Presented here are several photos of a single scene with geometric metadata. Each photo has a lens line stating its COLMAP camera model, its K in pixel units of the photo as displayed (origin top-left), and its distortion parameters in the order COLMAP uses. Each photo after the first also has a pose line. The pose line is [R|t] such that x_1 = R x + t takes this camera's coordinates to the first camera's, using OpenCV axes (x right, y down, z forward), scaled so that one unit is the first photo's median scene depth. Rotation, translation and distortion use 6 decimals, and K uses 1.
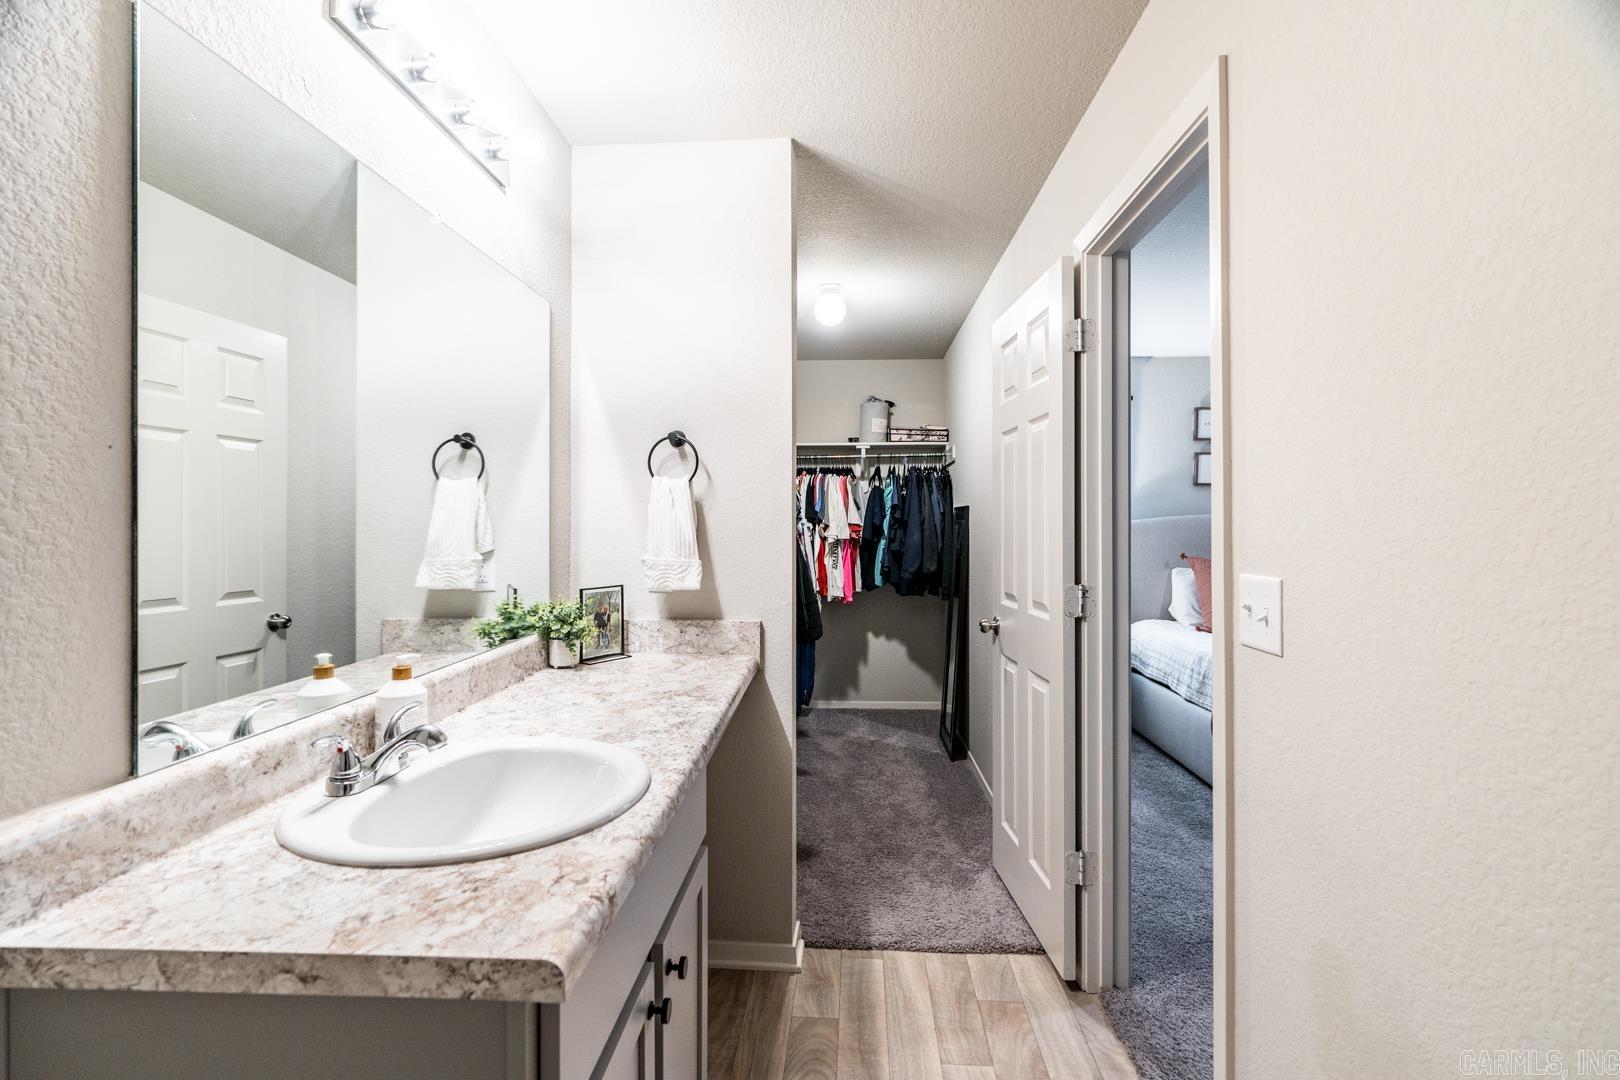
lens RADIAL K [[735.5, 0, 809.1], [0, 735.5, 535.0], [0, 0, 1]] dist [-0.005098, 0.002159]
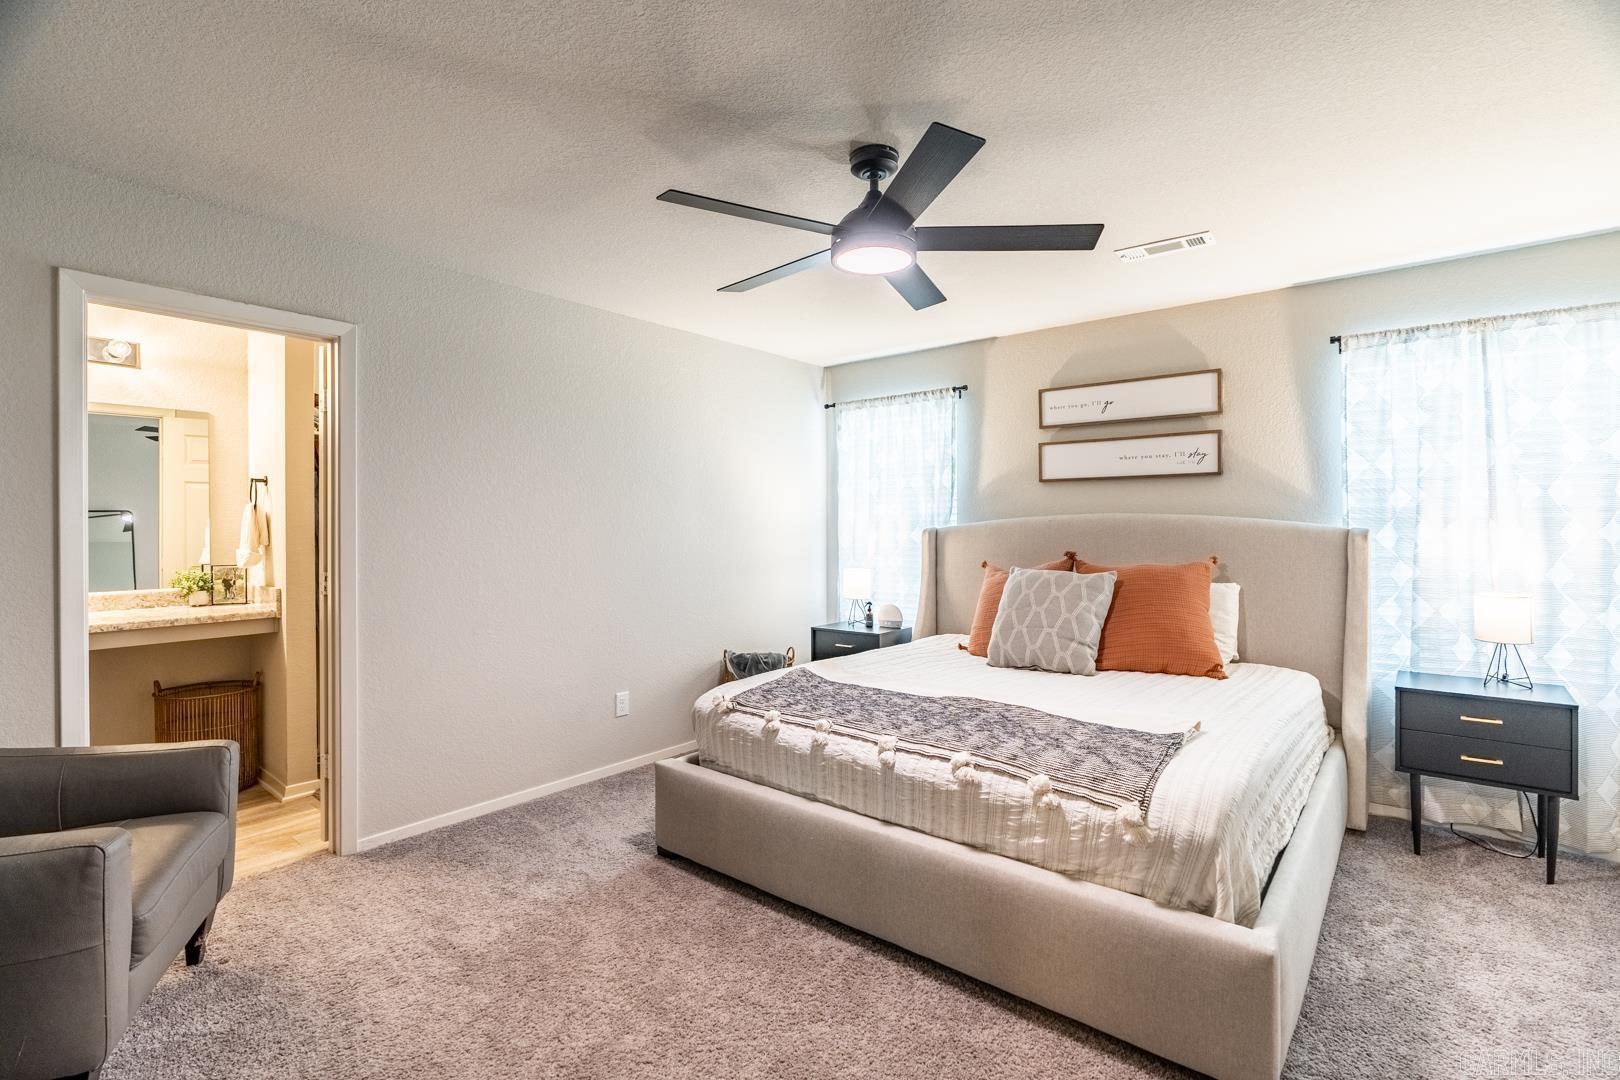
lens RADIAL K [[735.5, 0, 803.8], [0, 735.5, 529.8], [0, 0, 1]] dist [-0.005098, 0.002159]
pose [[0.802221, 0.015689, -0.596821, 1.942847], [-0.006880, 0.999831, 0.017034, -0.059544], [0.596987, -0.009559, 0.802194, 0.375733]]
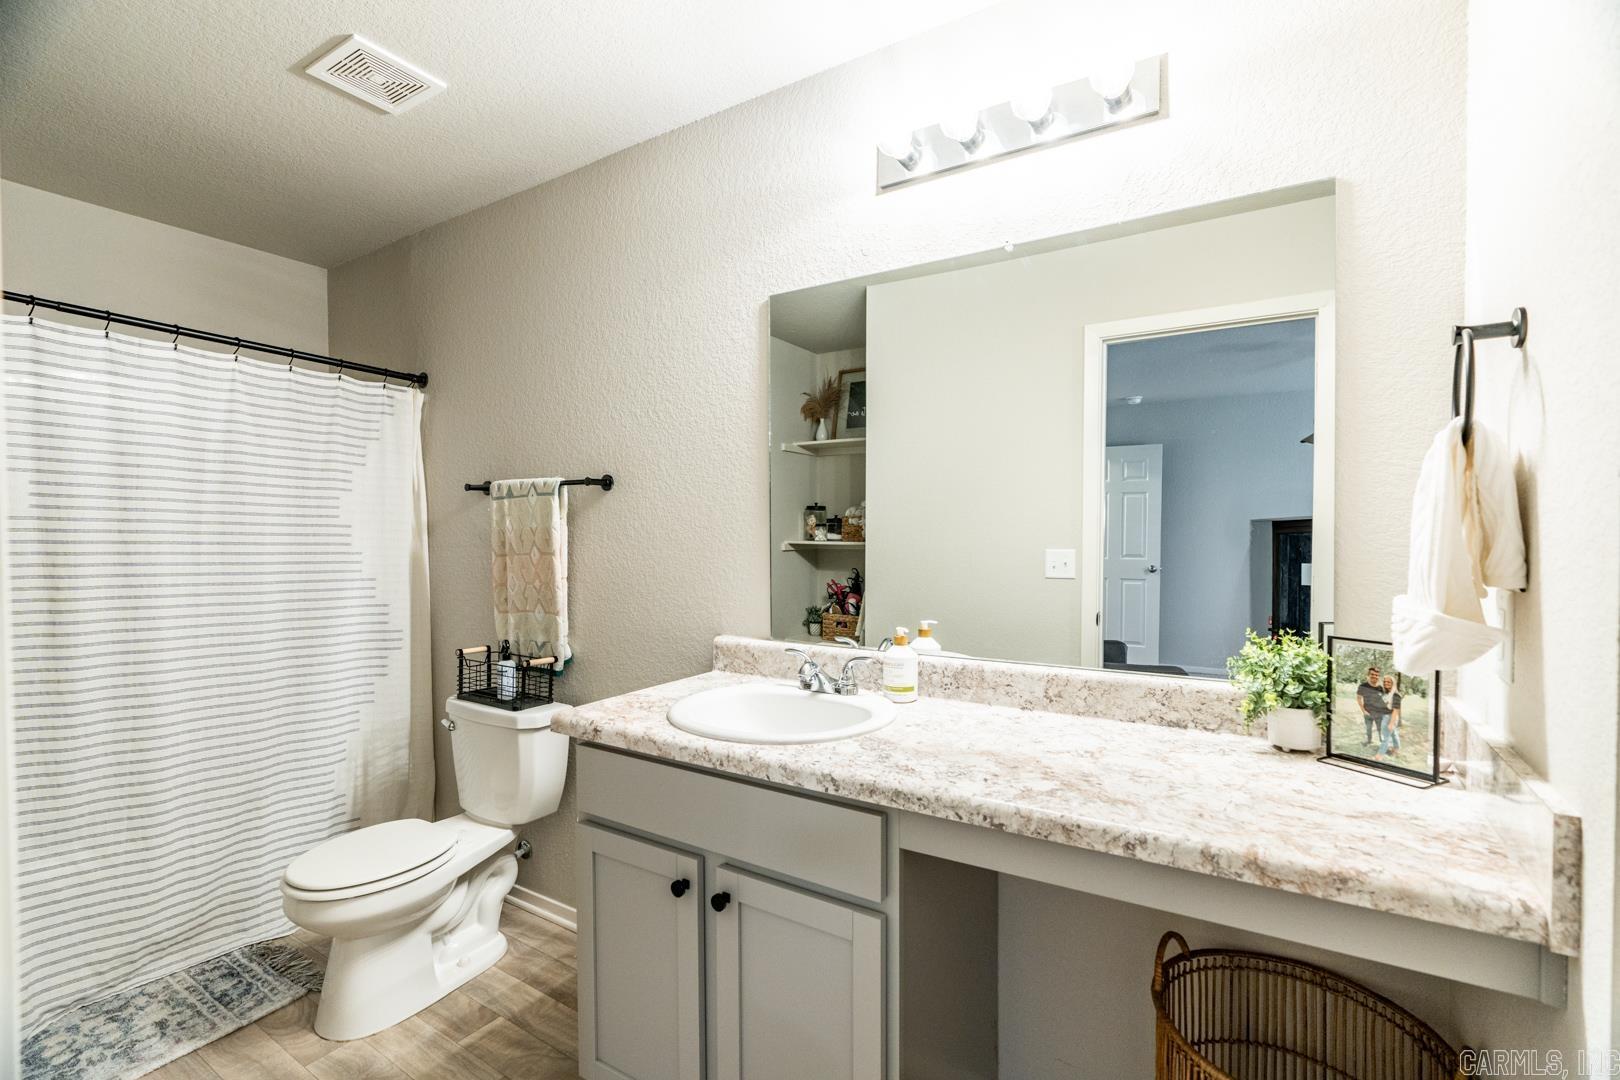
lens RADIAL K [[735.5, 0, 804.3], [0, 735.5, 532.9], [0, 0, 1]] dist [-0.005098, 0.002159]
pose [[-0.475321, 0.022725, -0.879519, 0.422970], [0.002866, 0.999701, 0.024281, -0.028842], [0.879808, 0.009021, -0.475244, 0.859155]]
